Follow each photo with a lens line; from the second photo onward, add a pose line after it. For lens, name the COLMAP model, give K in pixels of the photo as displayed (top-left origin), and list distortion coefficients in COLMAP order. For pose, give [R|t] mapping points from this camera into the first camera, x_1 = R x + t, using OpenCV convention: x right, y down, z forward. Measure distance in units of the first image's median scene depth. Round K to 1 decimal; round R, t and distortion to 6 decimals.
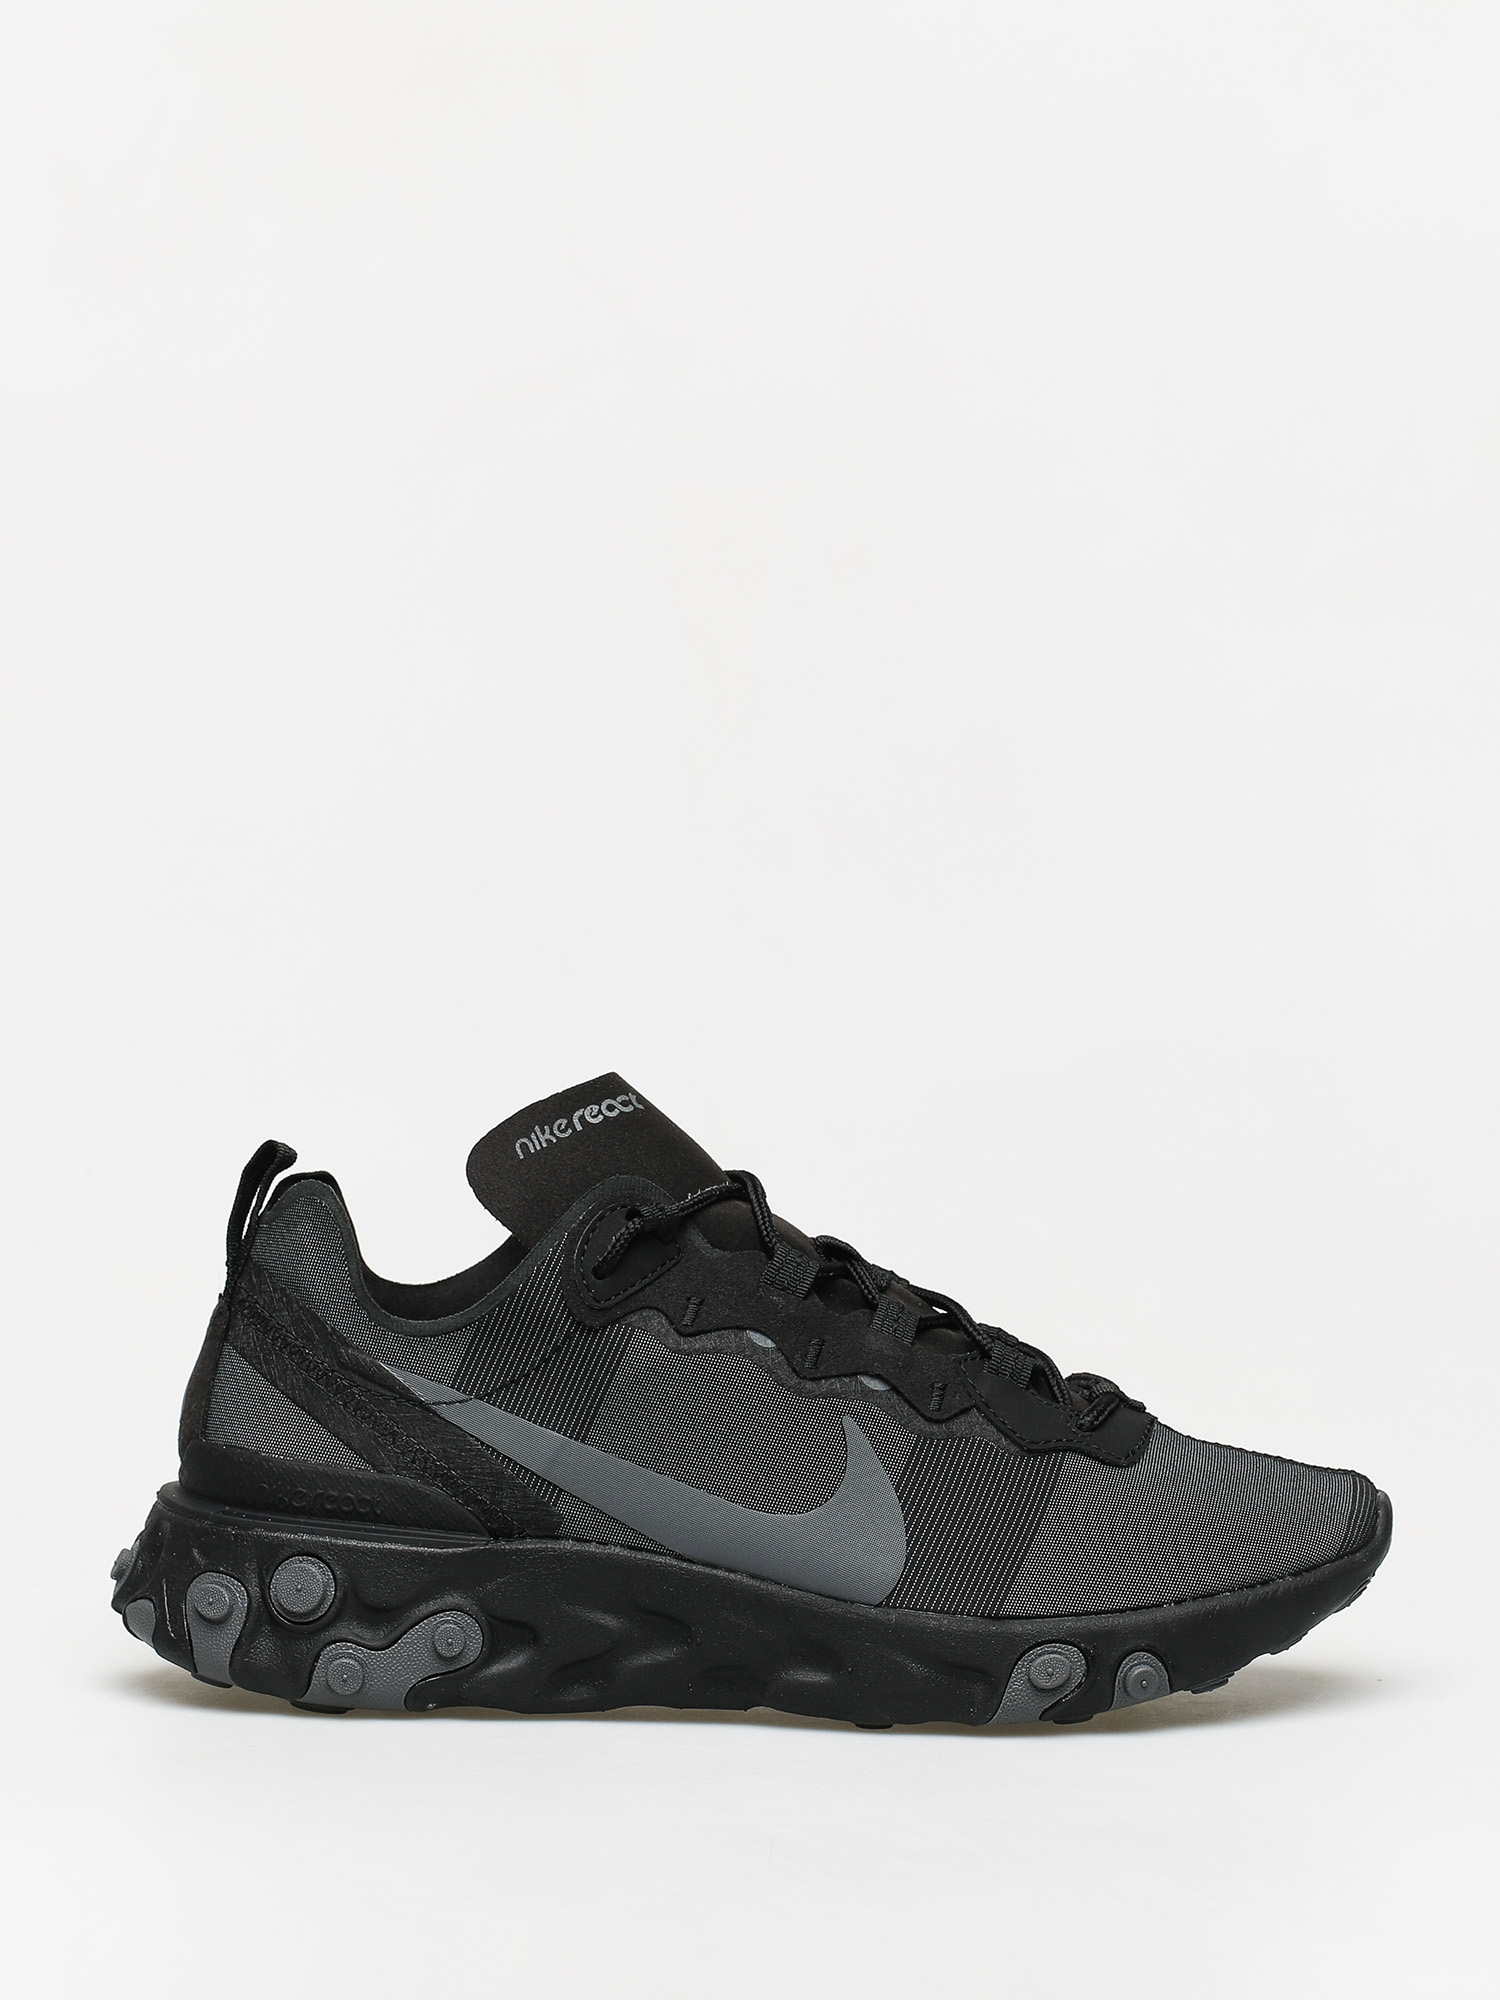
lens RADIAL K [[7695.5, 0, 749.1], [0, 7695.5, 995.7], [0, 0, 1]] dist [0.036917, 0.000000]
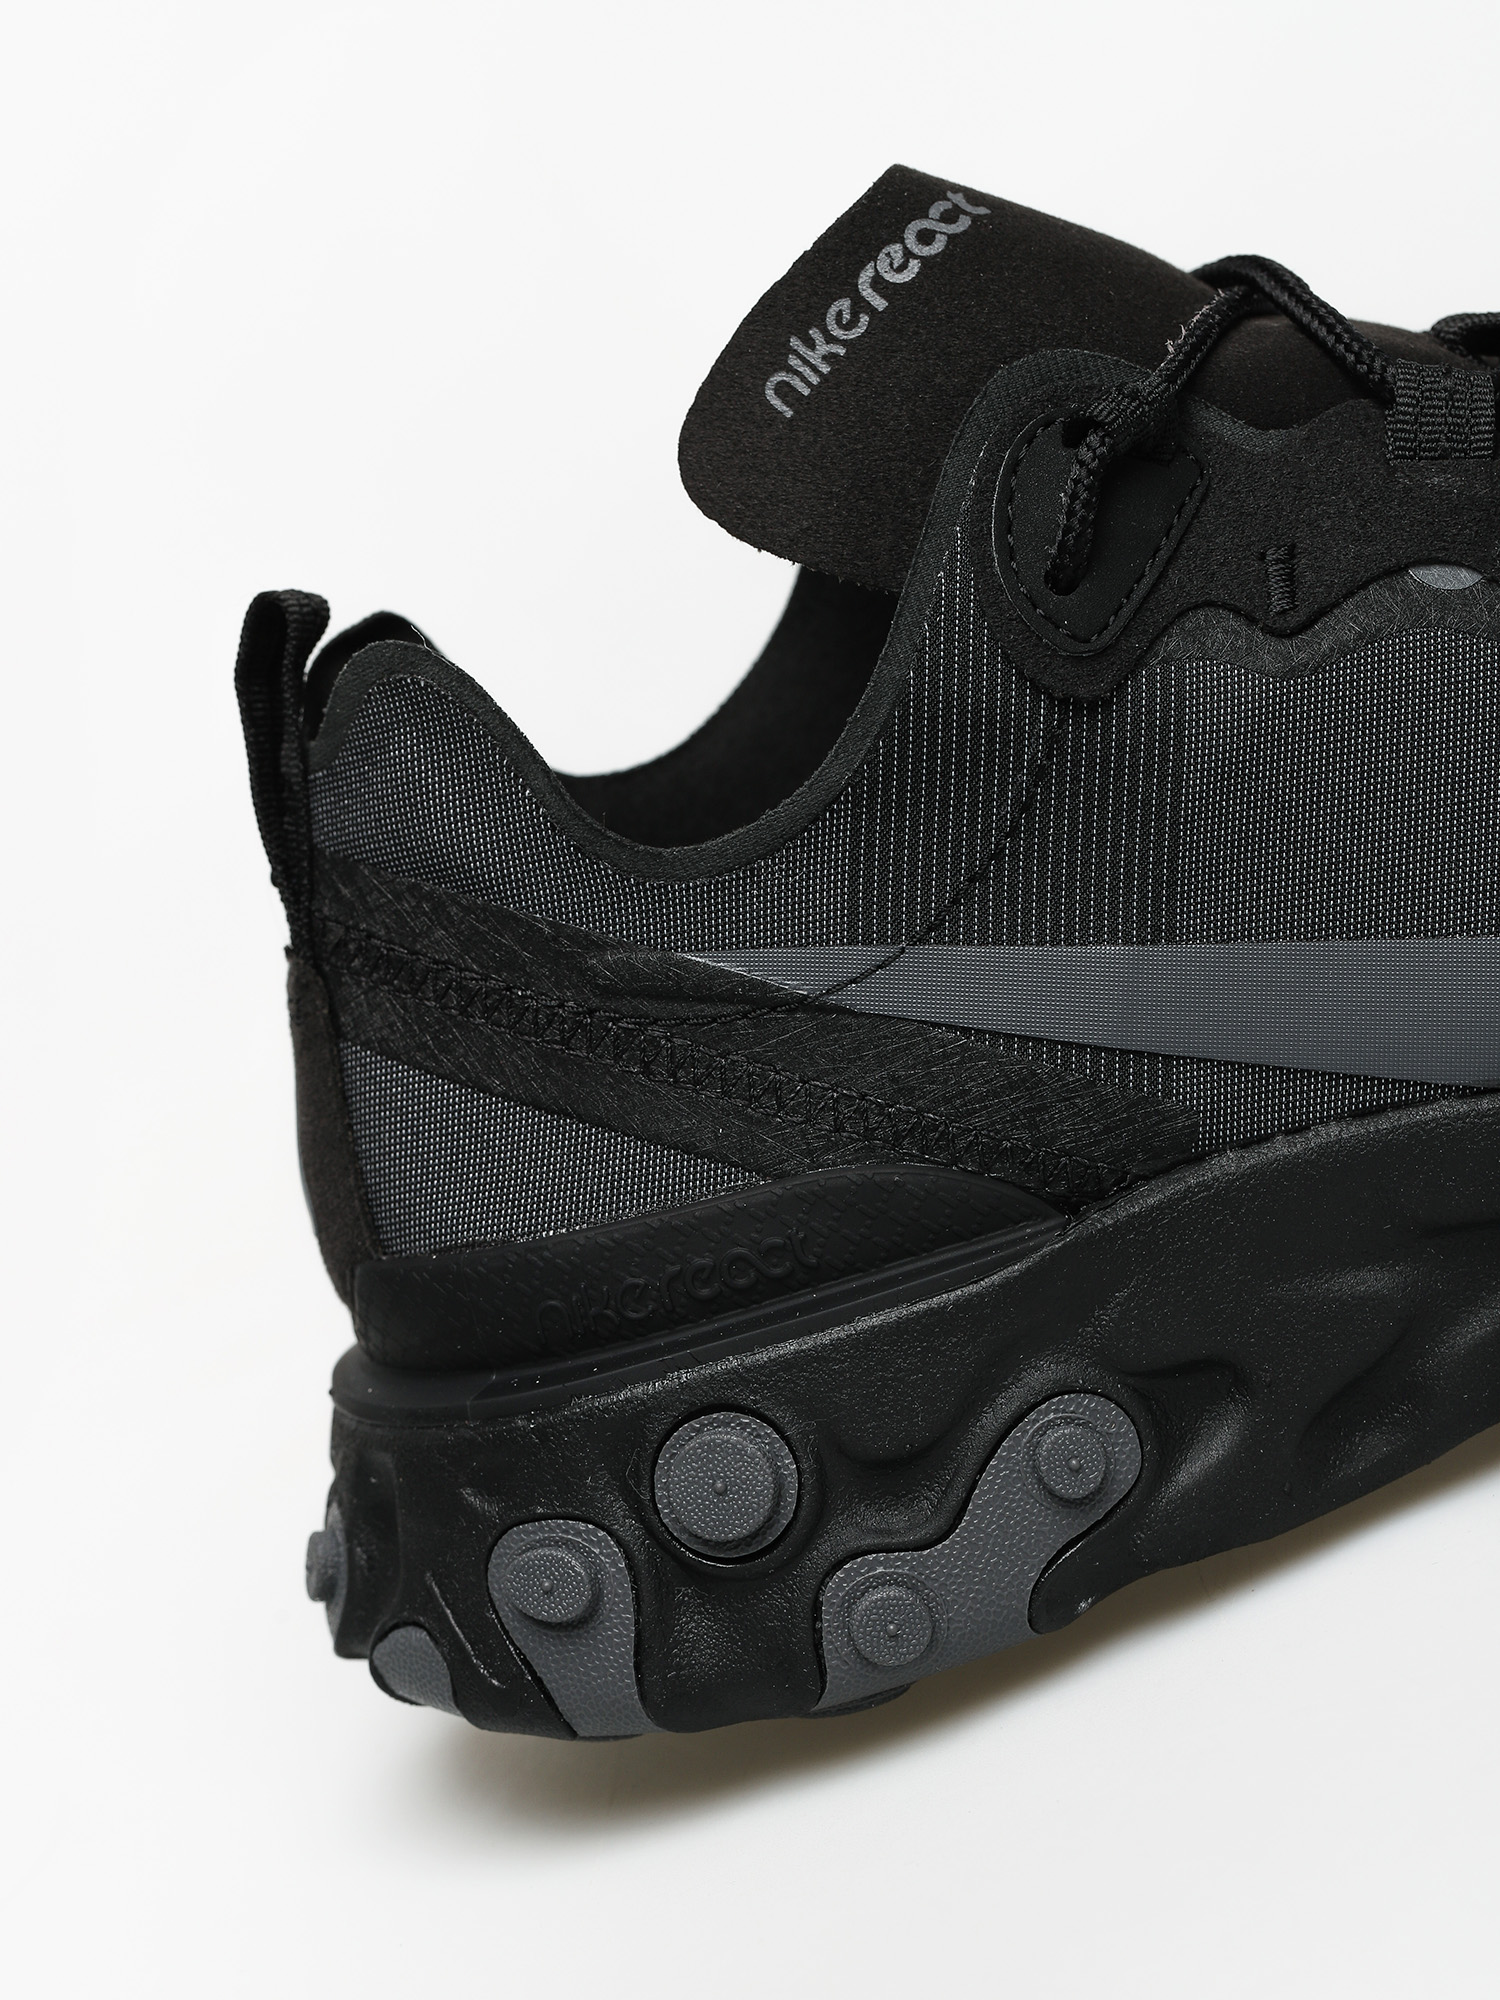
lens RADIAL K [[7695.5, 0, 752.9], [0, 7695.5, 1002.2], [0, 0, 1]] dist [0.036917, 0.000000]
pose [[0.920524, -0.390685, 0.000408, -0.045590], [0.389147, 0.916993, 0.087682, 0.012316], [-0.034630, -0.080555, 0.996148, 0.552172]]
